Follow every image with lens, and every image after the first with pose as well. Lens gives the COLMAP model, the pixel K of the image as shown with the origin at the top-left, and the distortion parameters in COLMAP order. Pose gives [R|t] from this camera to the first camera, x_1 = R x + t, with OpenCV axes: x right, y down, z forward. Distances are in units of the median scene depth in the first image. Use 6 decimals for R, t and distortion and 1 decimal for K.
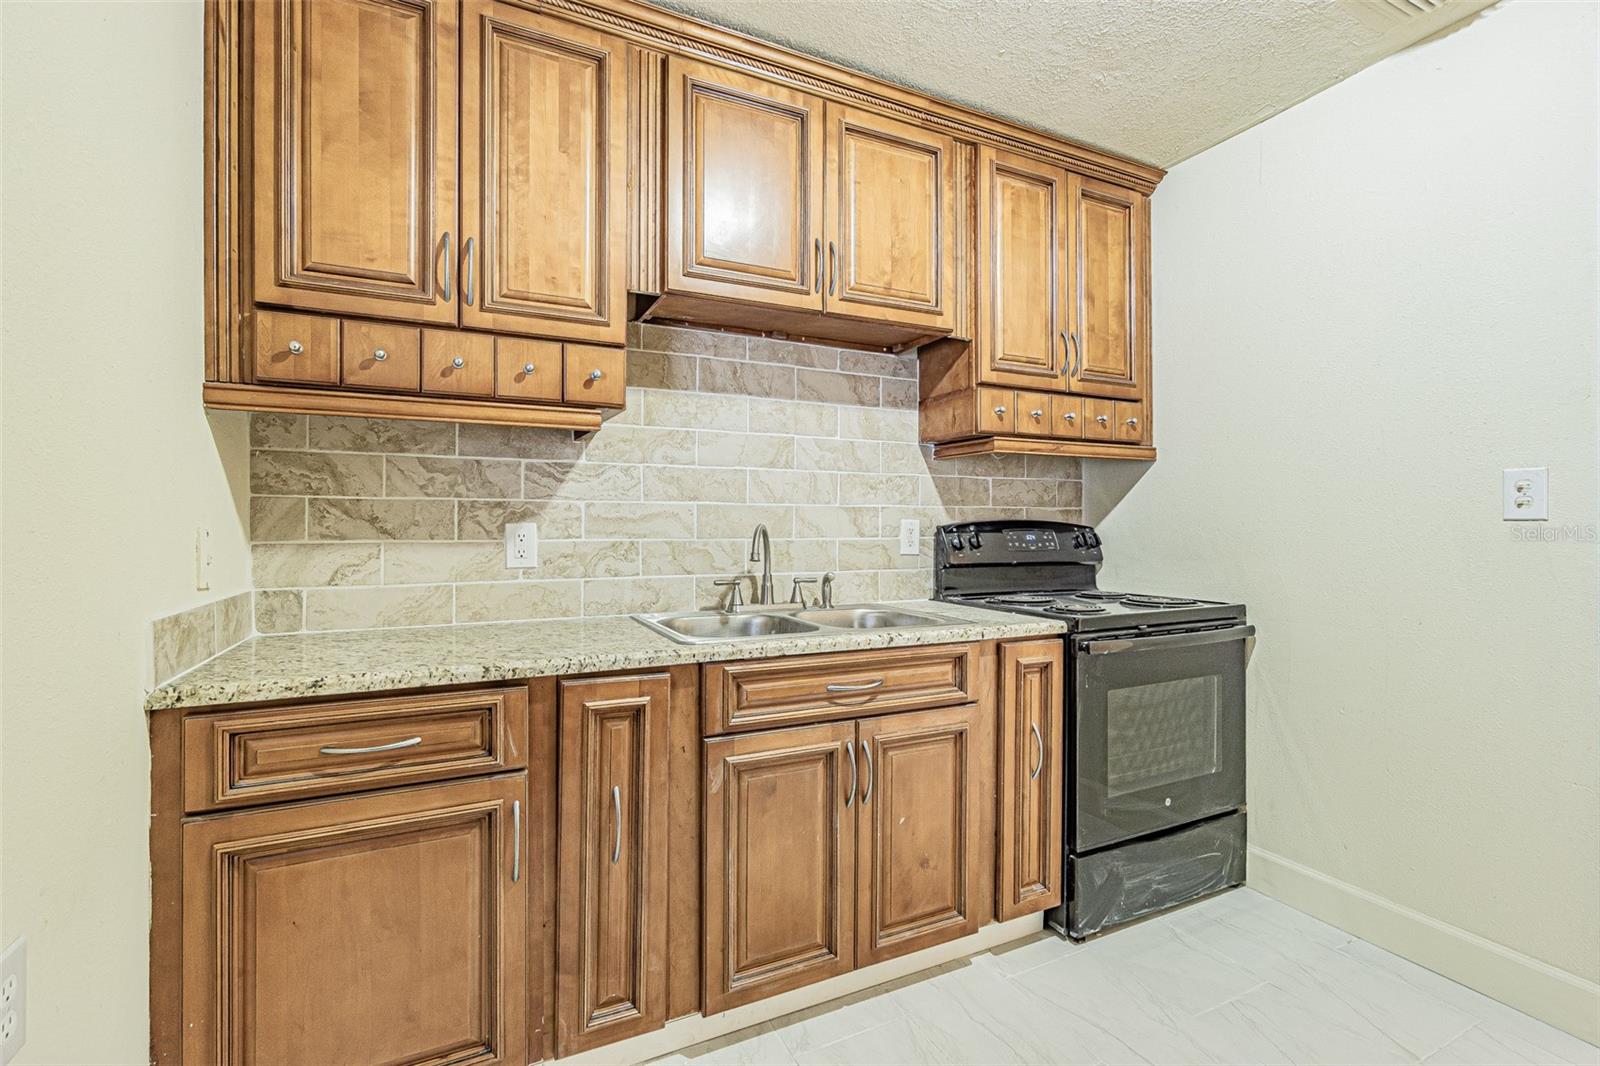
lens RADIAL K [[697.1, 0, 752.9], [0, 697.1, 524.7], [0, 0, 1]] dist [-0.002473, 0.000039]
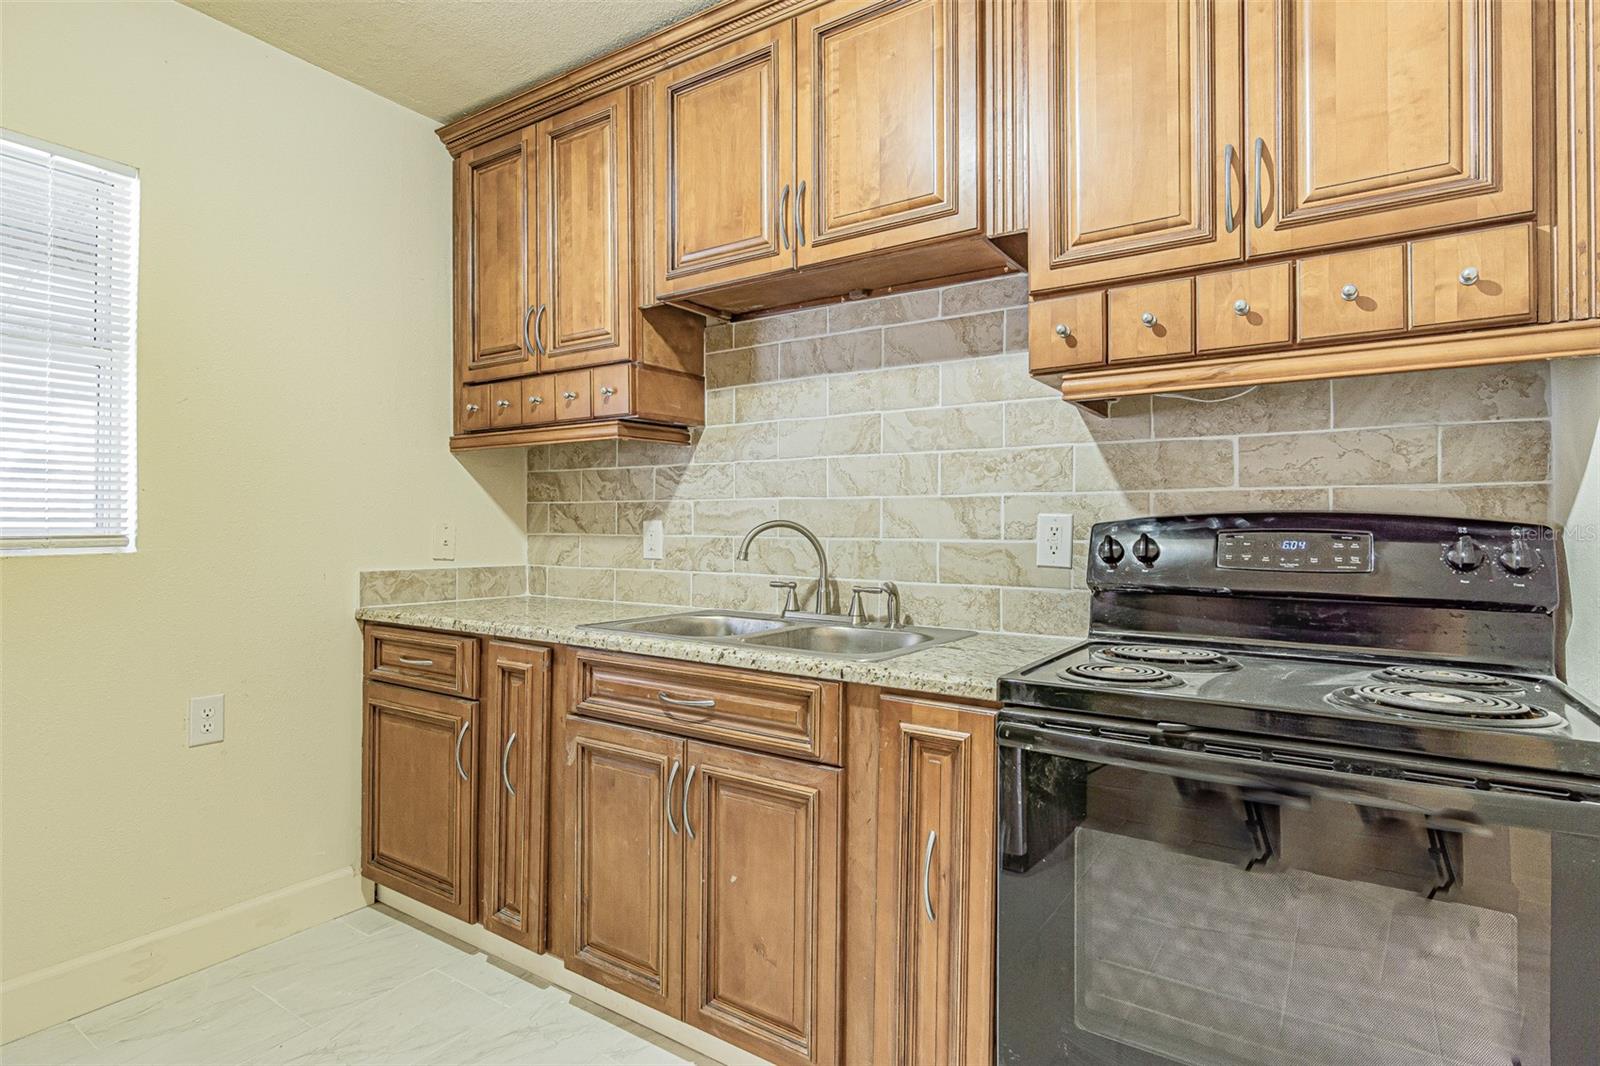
lens RADIAL K [[799.4, 0, 795.0], [0, 799.4, 523.8], [0, 0, 1]] dist [0.000480, 0.000442]
pose [[0.530533, -0.002602, -0.847660, 0.877659], [-0.003855, 0.999978, -0.005482, 0.008838], [0.847655, 0.006176, 0.530511, 0.466079]]
